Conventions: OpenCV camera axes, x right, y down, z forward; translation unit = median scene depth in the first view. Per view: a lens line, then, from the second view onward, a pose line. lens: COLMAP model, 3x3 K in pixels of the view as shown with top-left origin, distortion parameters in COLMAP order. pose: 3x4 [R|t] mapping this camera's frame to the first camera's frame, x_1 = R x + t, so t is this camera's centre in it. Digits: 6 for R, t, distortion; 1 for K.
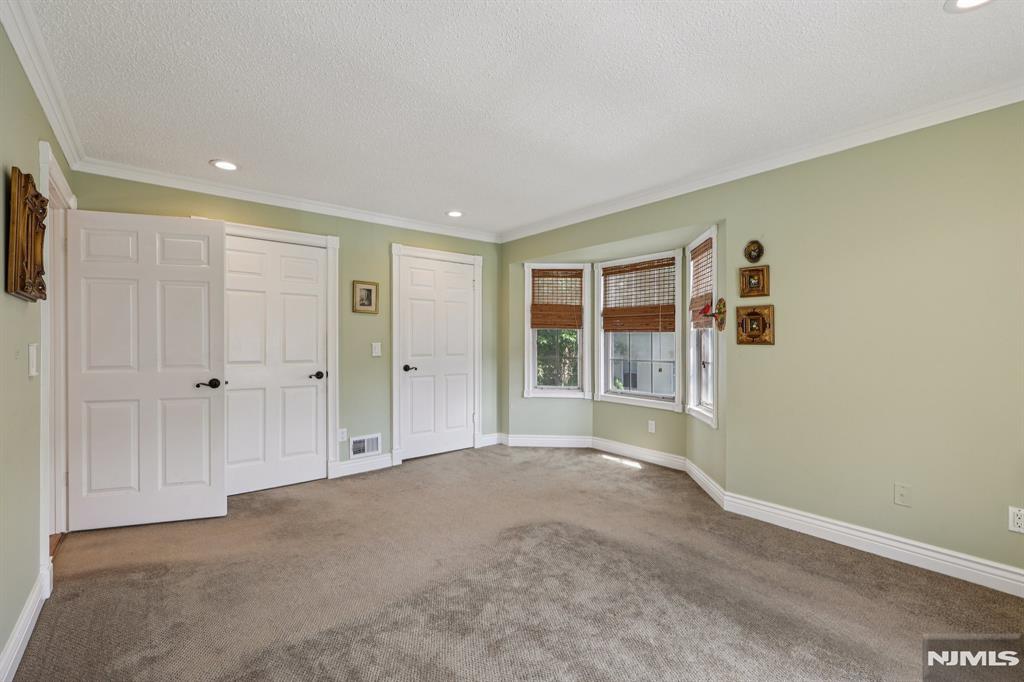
lens RADIAL K [[427.1, 0, 521.7], [0, 427.1, 340.9], [0, 0, 1]] dist [0.008107, -0.000852]
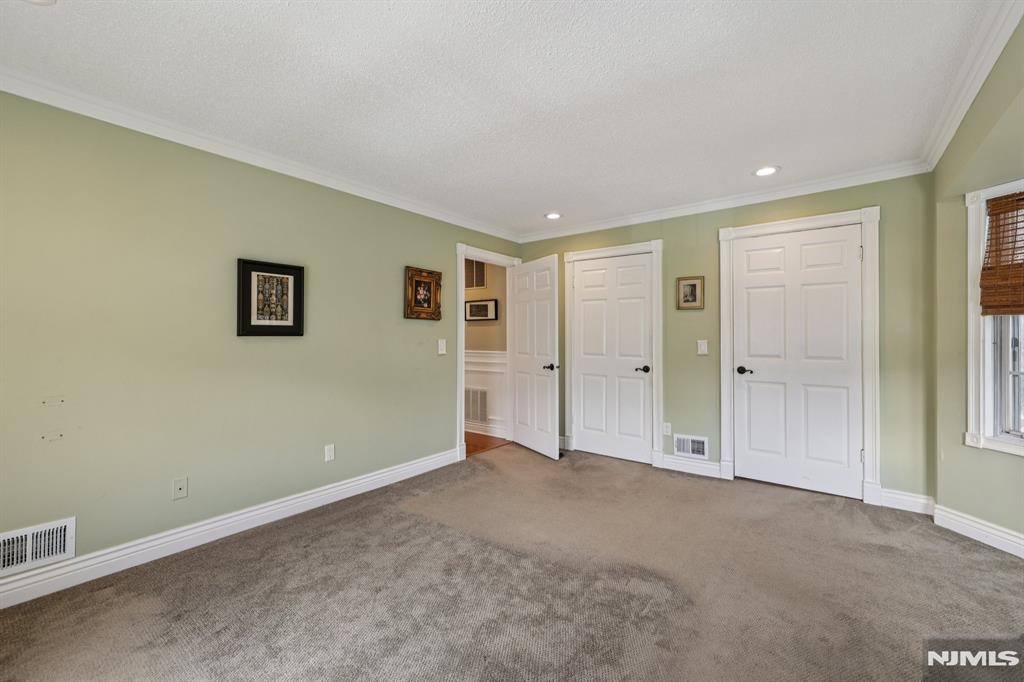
lens RADIAL K [[427.1, 0, 514.9], [0, 427.1, 335.8], [0, 0, 1]] dist [0.008107, -0.000852]
pose [[0.232443, -0.002206, -0.972608, 0.485528], [-0.001056, 0.999996, -0.002521, -0.002362], [0.972609, 0.001613, 0.232440, 0.389259]]
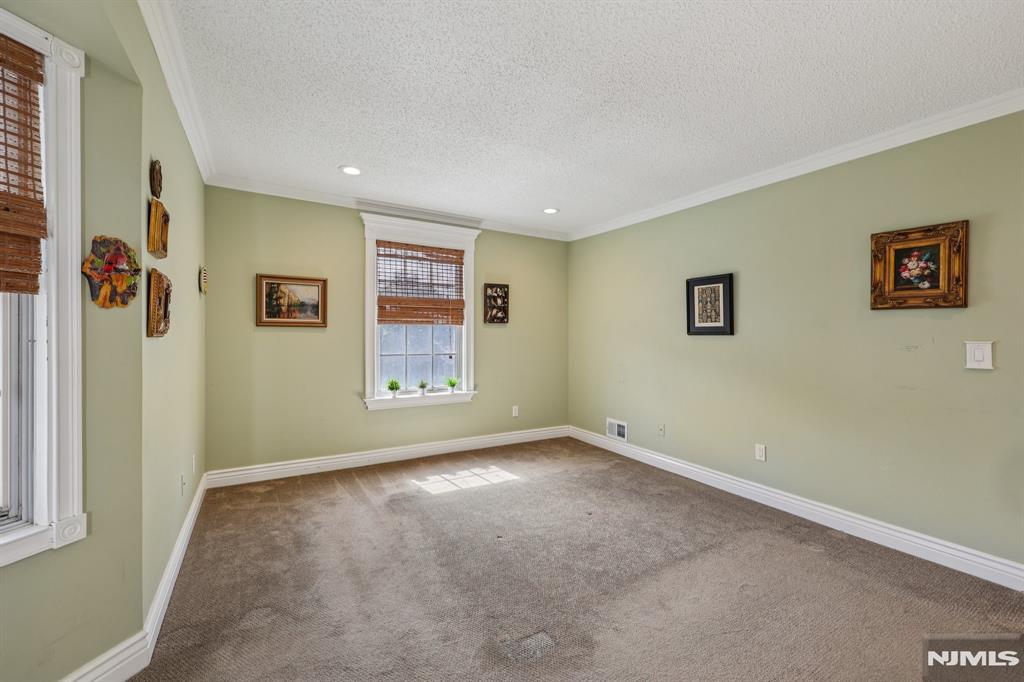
lens RADIAL K [[427.1, 0, 502.1], [0, 427.1, 337.0], [0, 0, 1]] dist [0.008107, -0.000852]
pose [[-0.983083, -0.009919, 0.182892, -0.019353], [-0.009222, 0.999947, 0.004657, 0.000069], [-0.182928, 0.002892, -0.983122, 1.077479]]
